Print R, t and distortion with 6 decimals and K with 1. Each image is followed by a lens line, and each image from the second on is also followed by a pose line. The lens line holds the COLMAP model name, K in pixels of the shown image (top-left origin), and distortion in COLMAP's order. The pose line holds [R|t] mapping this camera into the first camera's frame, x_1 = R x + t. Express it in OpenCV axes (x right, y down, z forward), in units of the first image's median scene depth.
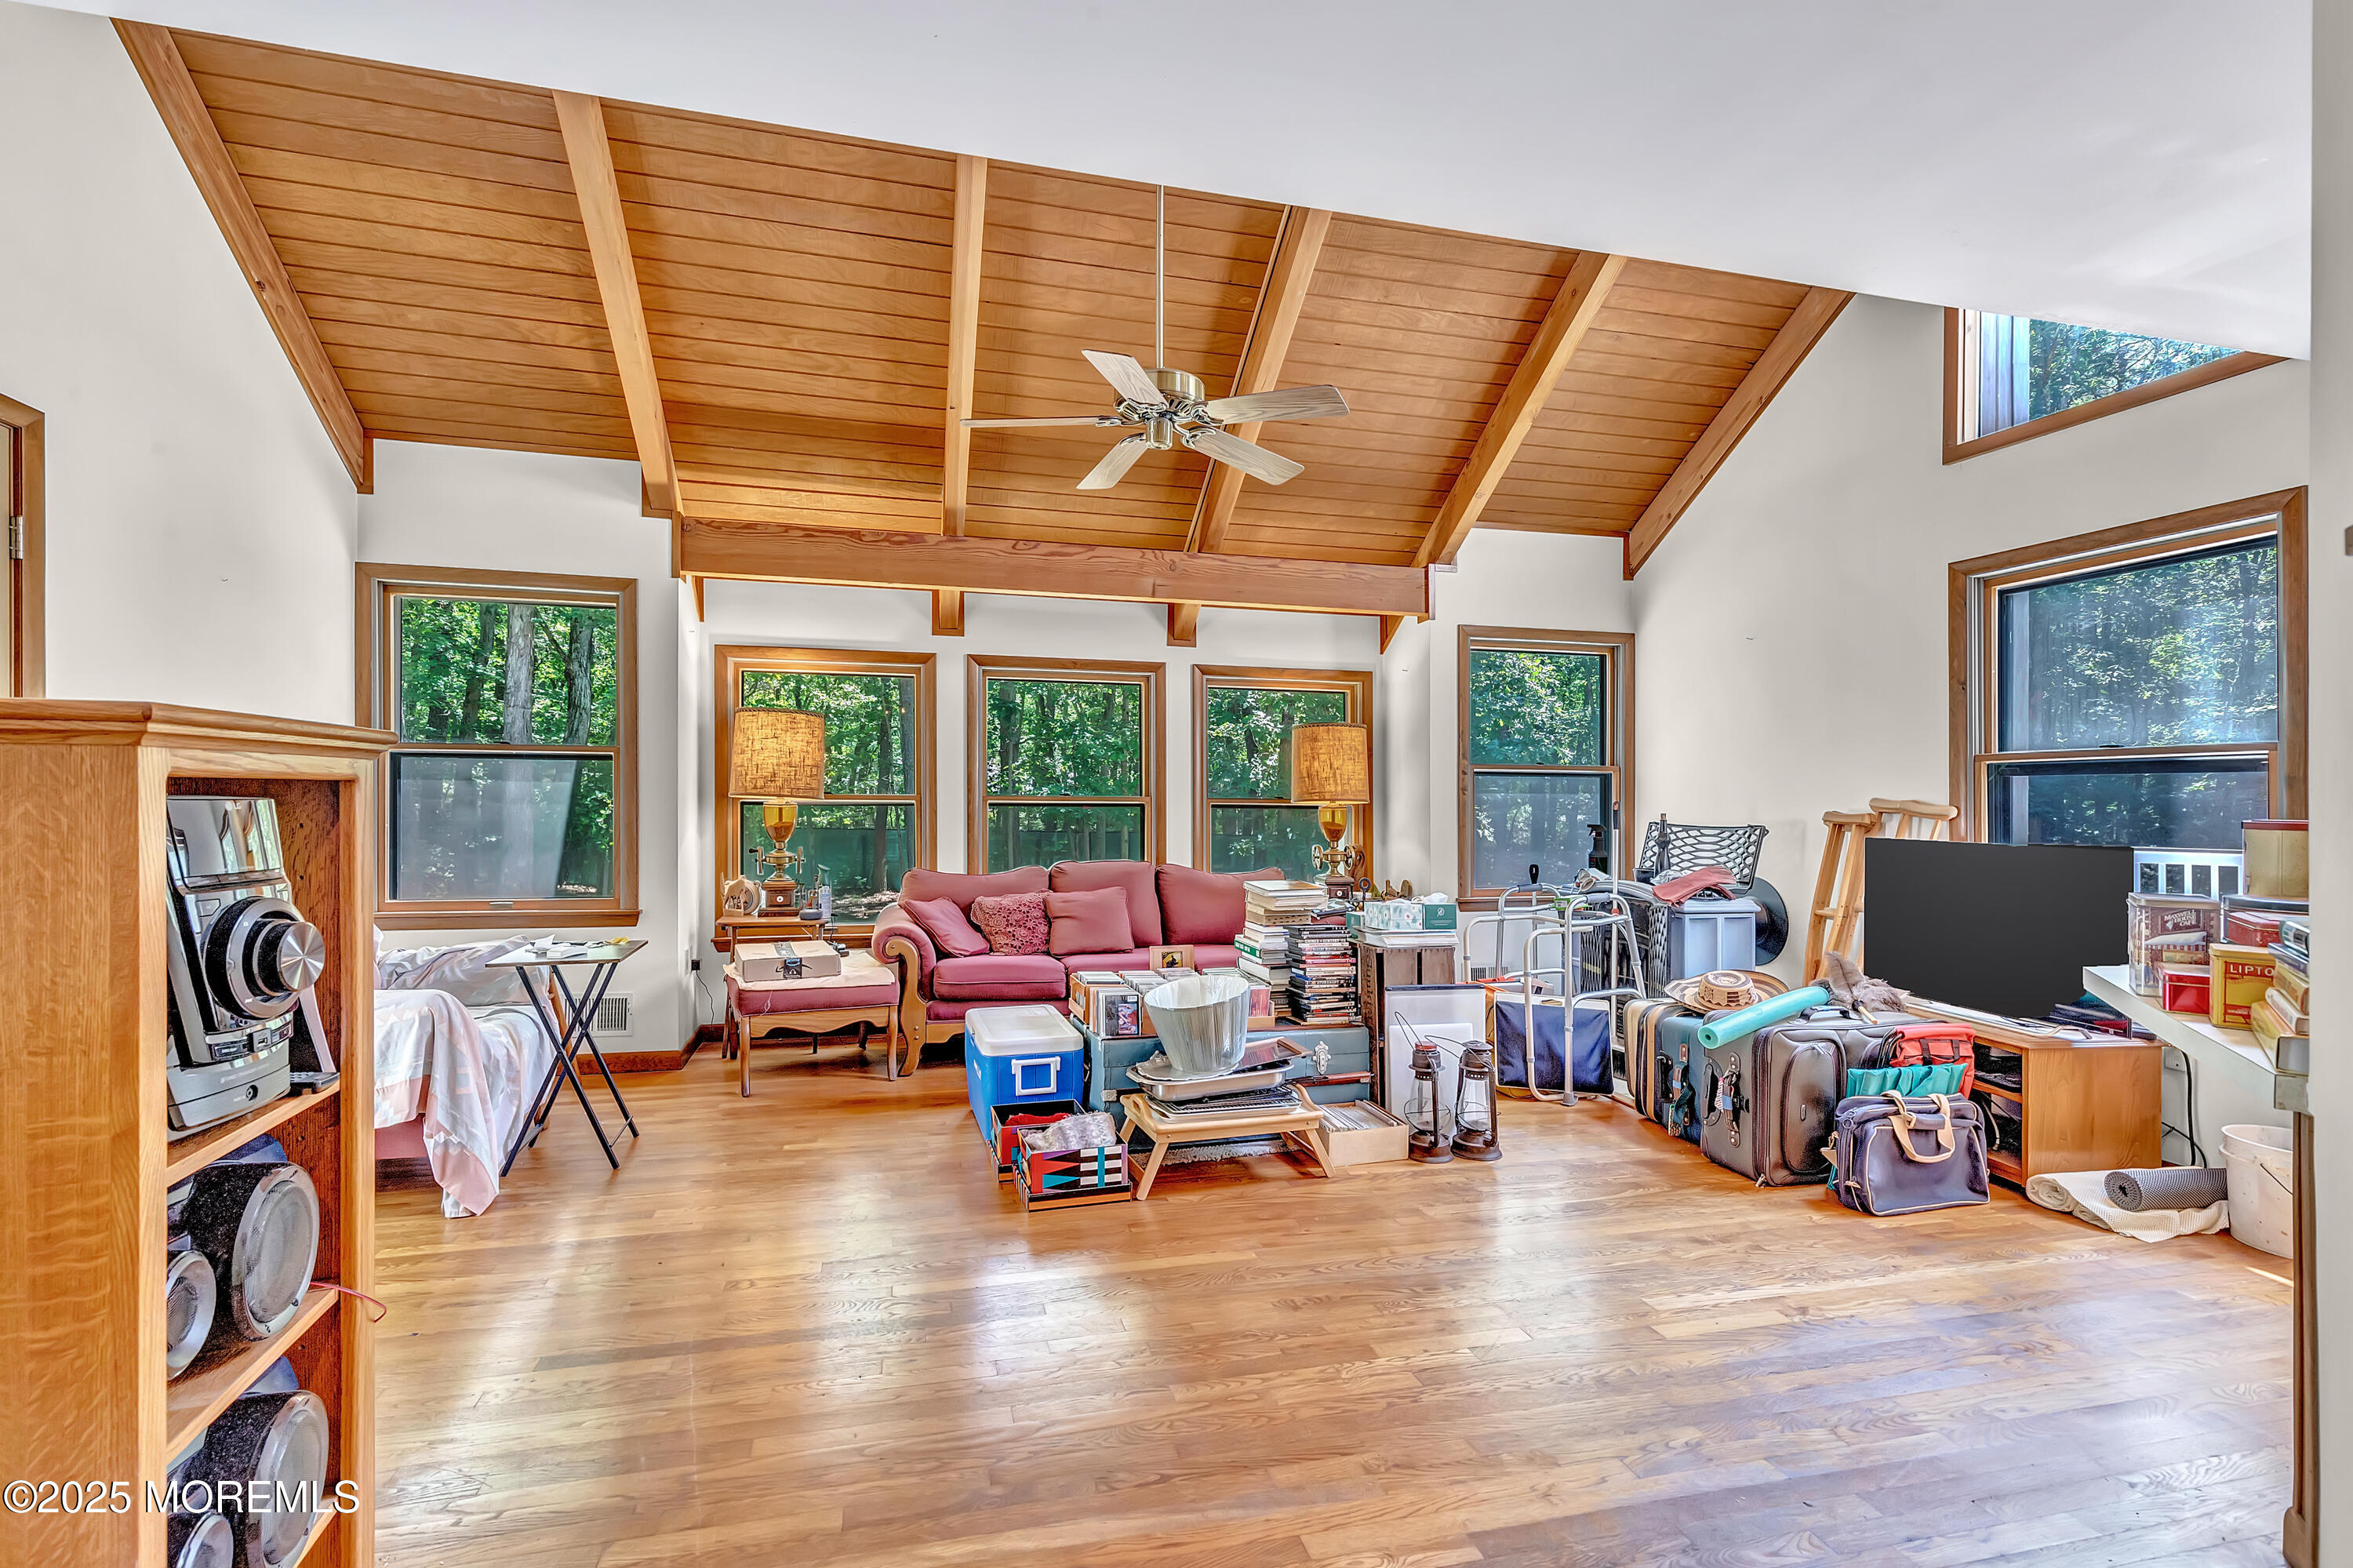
lens RADIAL K [[1062.6, 0, 1180.5], [0, 1062.6, 780.2], [0, 0, 1]] dist [0.006694, -0.001375]
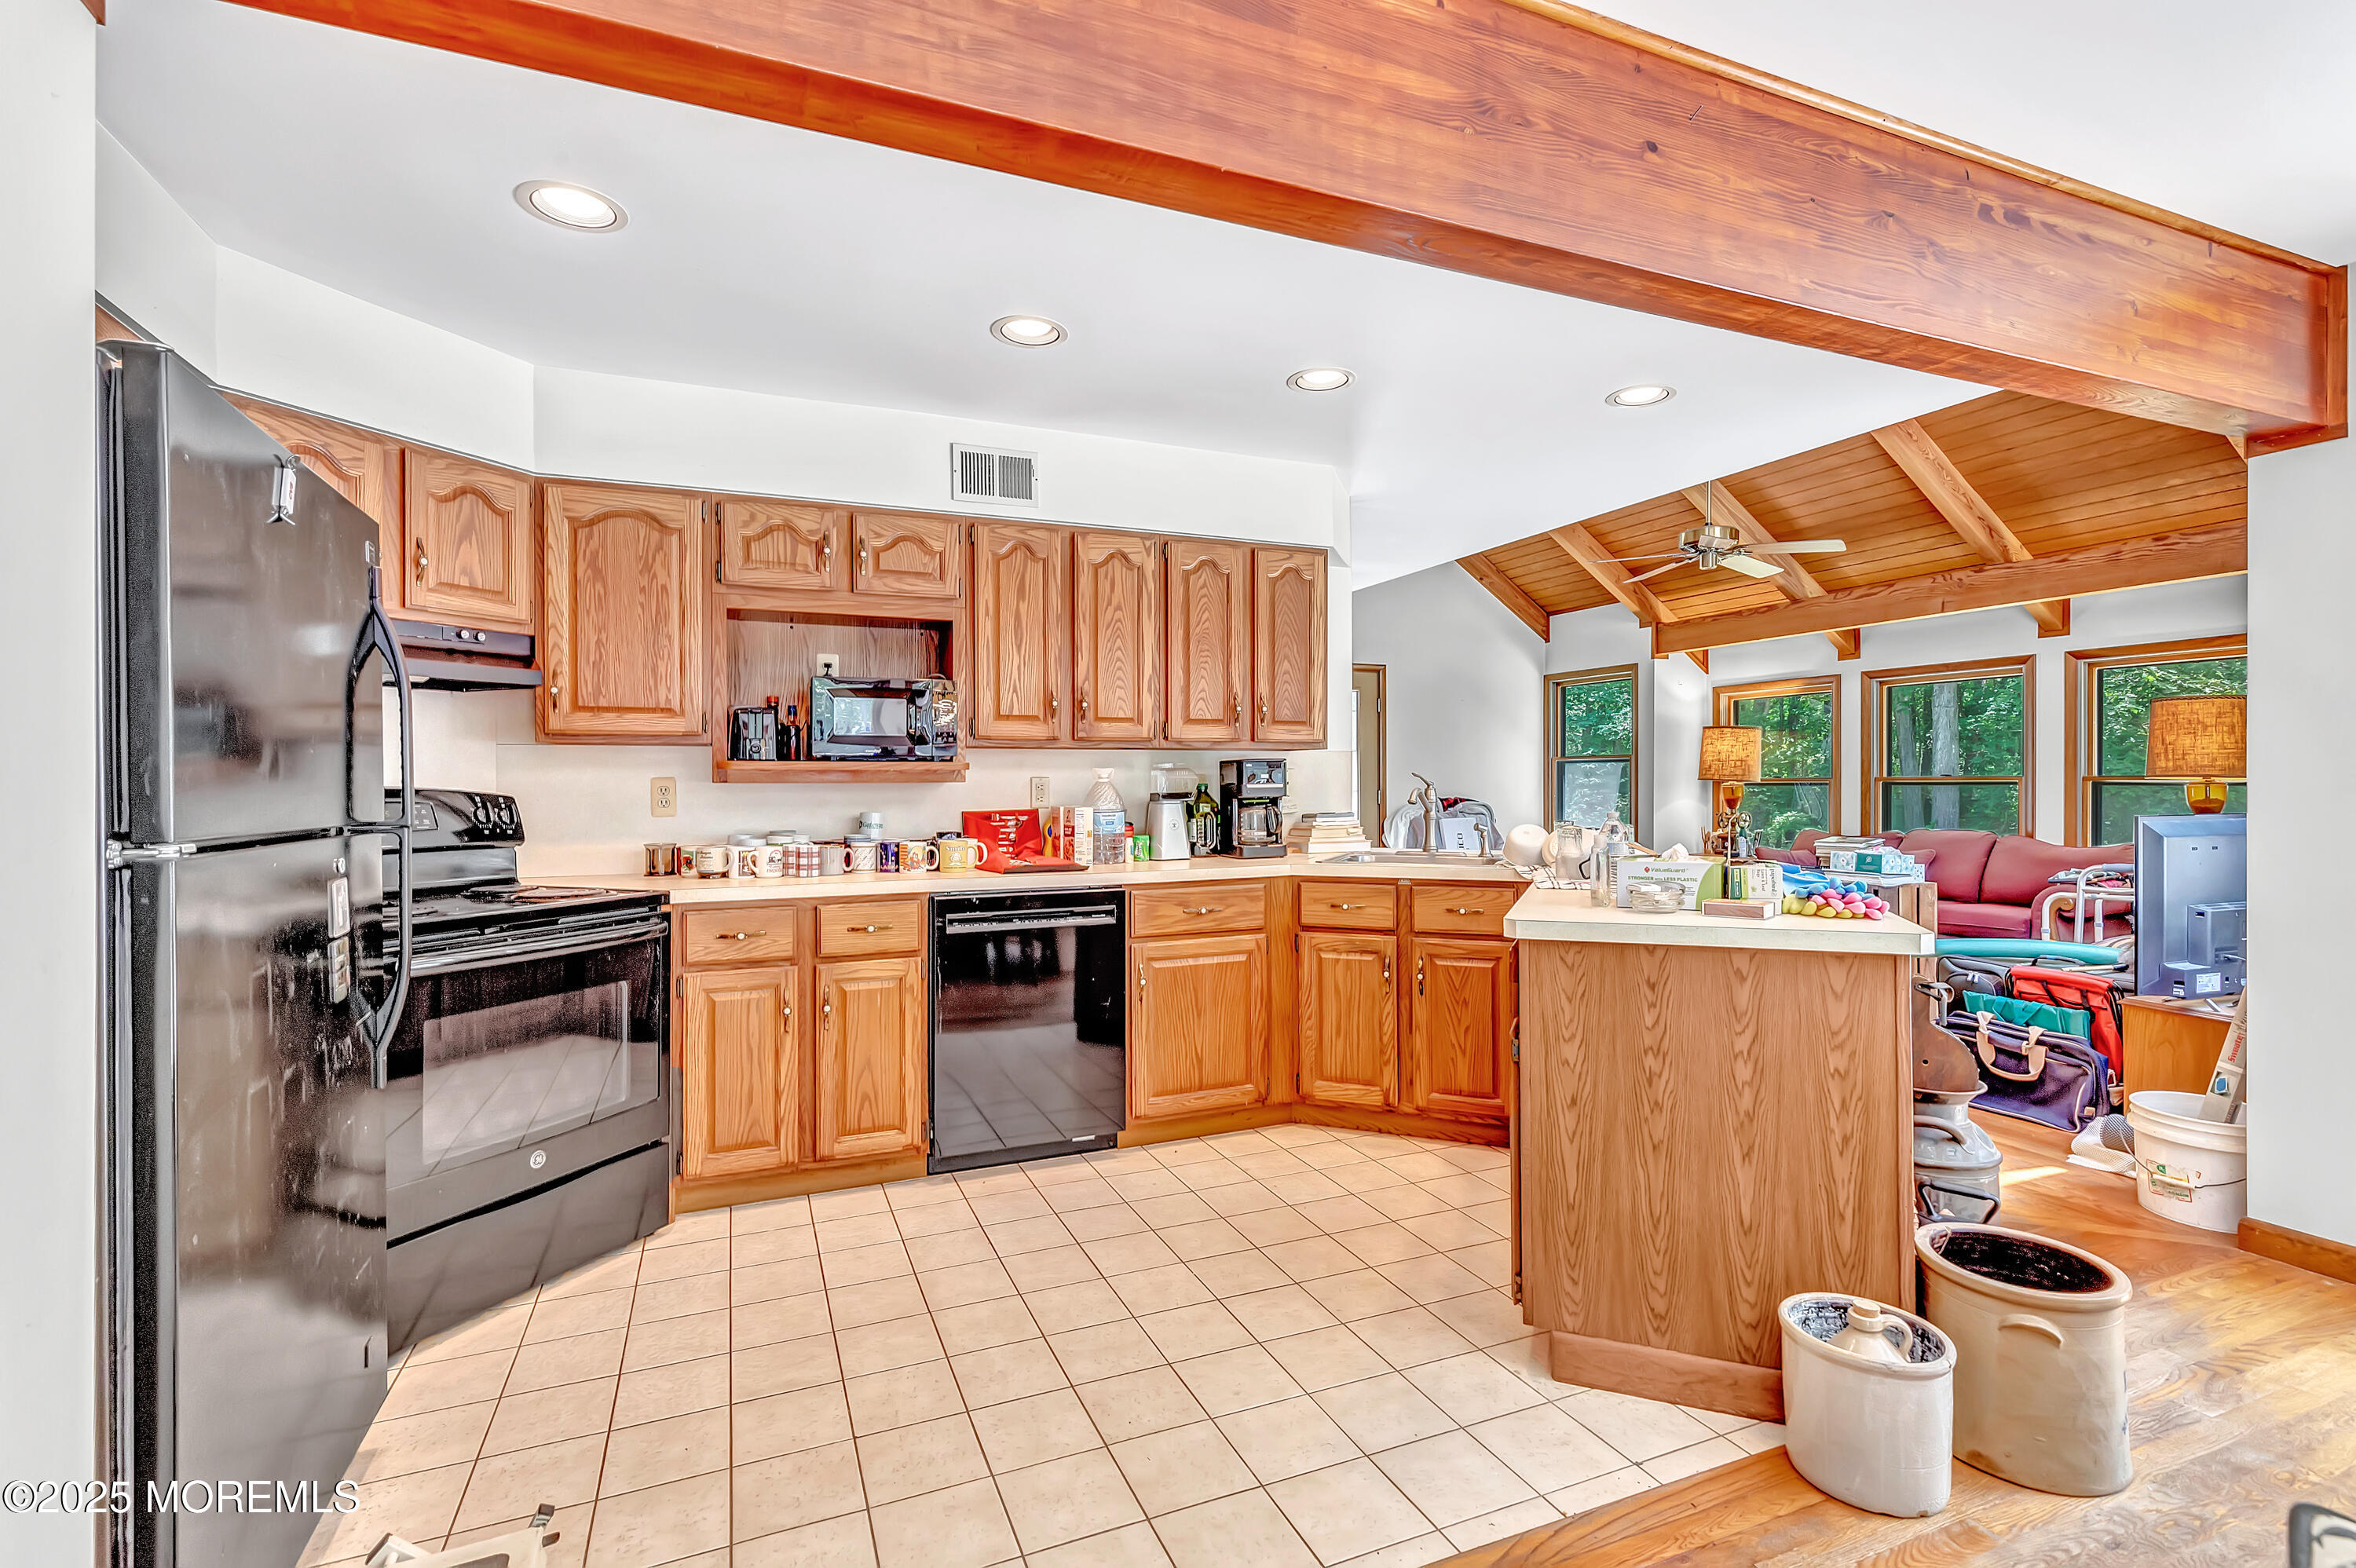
lens RADIAL K [[1063.8, 0, 1184.8], [0, 1063.8, 789.1], [0, 0, 1]] dist [0.006694, -0.001375]
pose [[0.145029, -0.001429, -0.989426, 1.078310], [0.020985, 0.999778, 0.001632, 0.010529], [0.989205, -0.020999, 0.145026, -0.046153]]
